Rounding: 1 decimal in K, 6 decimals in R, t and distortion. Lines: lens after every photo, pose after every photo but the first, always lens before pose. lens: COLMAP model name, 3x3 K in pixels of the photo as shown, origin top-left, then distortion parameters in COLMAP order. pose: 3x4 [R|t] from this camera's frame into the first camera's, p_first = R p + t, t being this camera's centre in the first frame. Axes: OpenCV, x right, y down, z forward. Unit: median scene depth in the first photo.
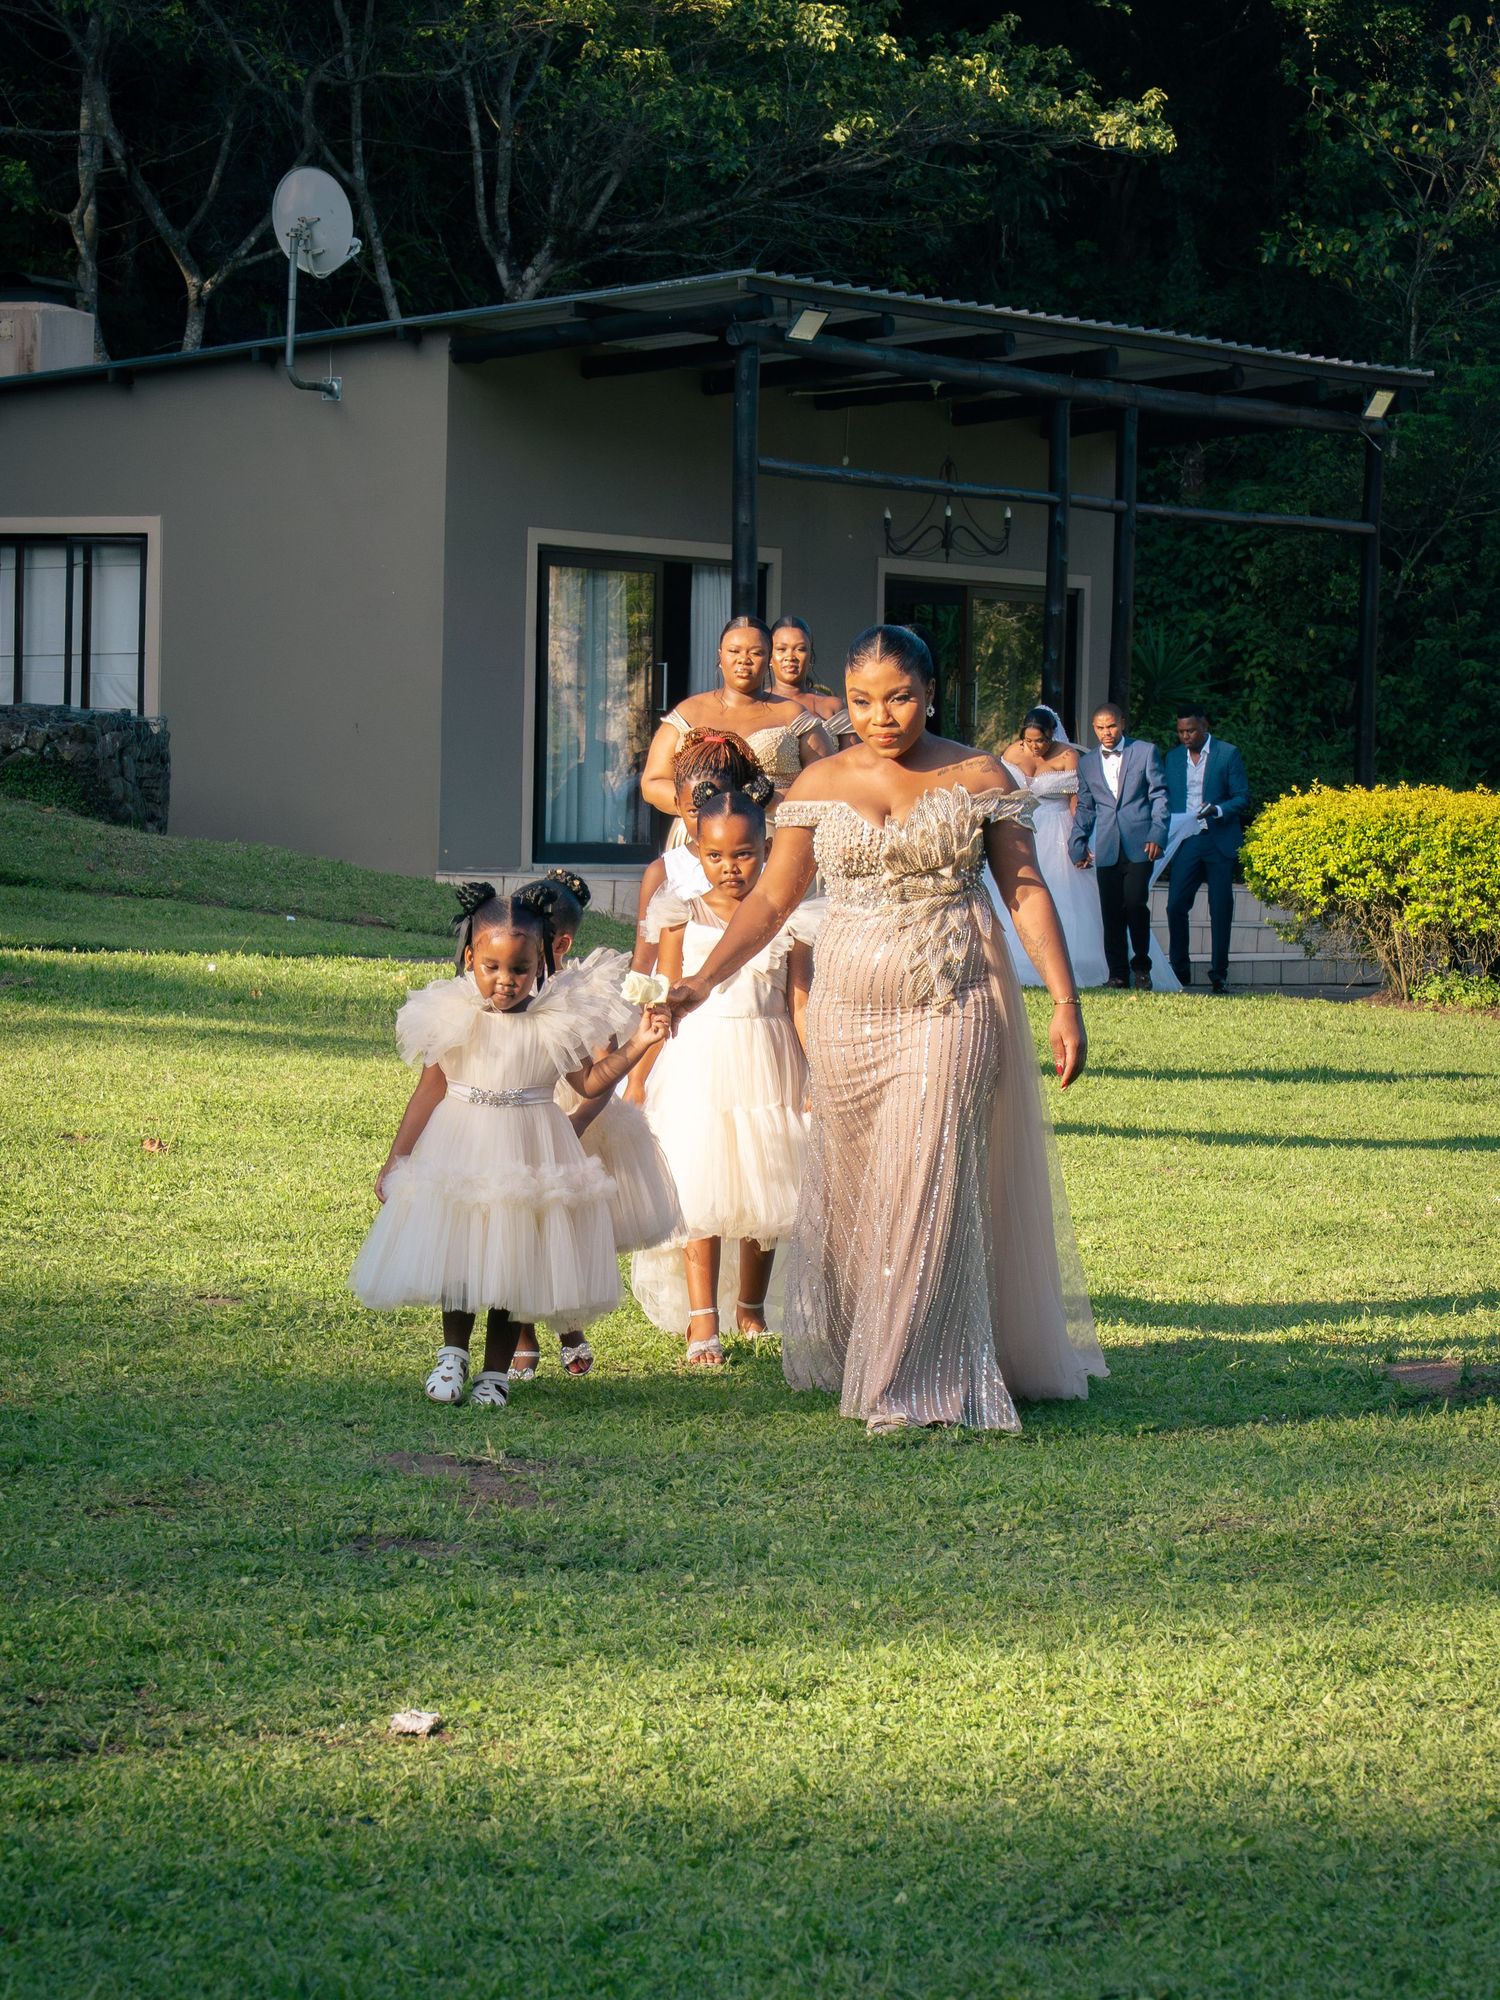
lens RADIAL K [[6379.4, 0, 750.0], [0, 6379.4, 1000.0], [0, 0, 1]] dist [0.142330, -0.834693]
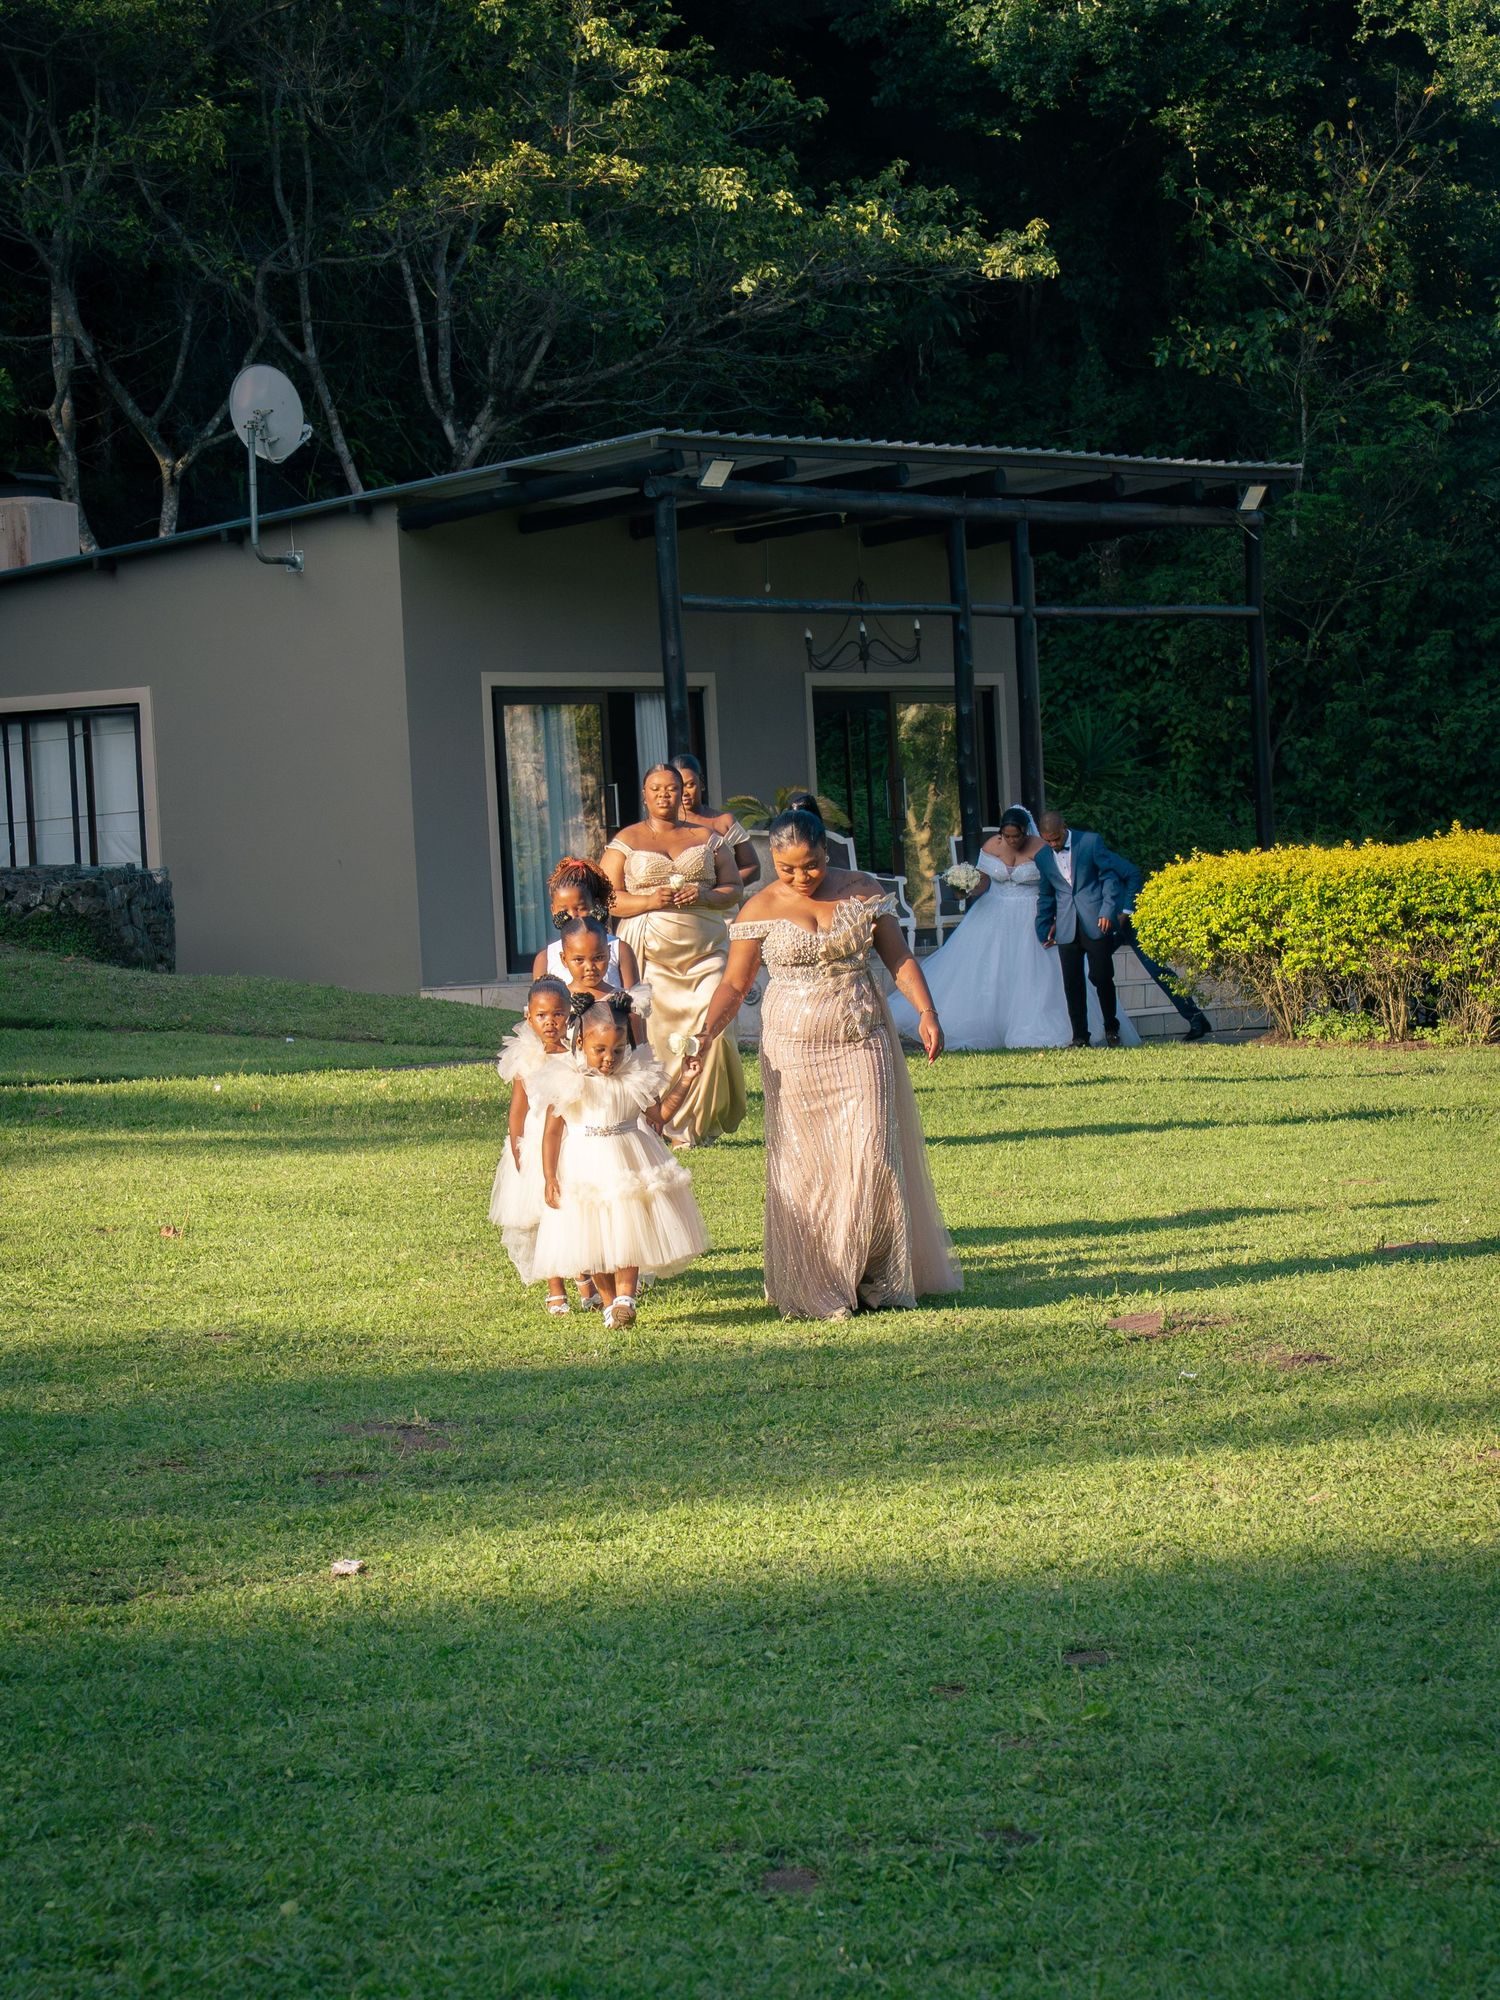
lens RADIAL K [[6379.4, 0, 750.0], [0, 6379.4, 1000.0], [0, 0, 1]] dist [0.142330, -0.834693]
pose [[0.997221, -0.074385, -0.004248, 0.012131], [0.074320, 0.997138, -0.013846, 0.001493], [0.005266, 0.013492, 0.999895, -0.105310]]
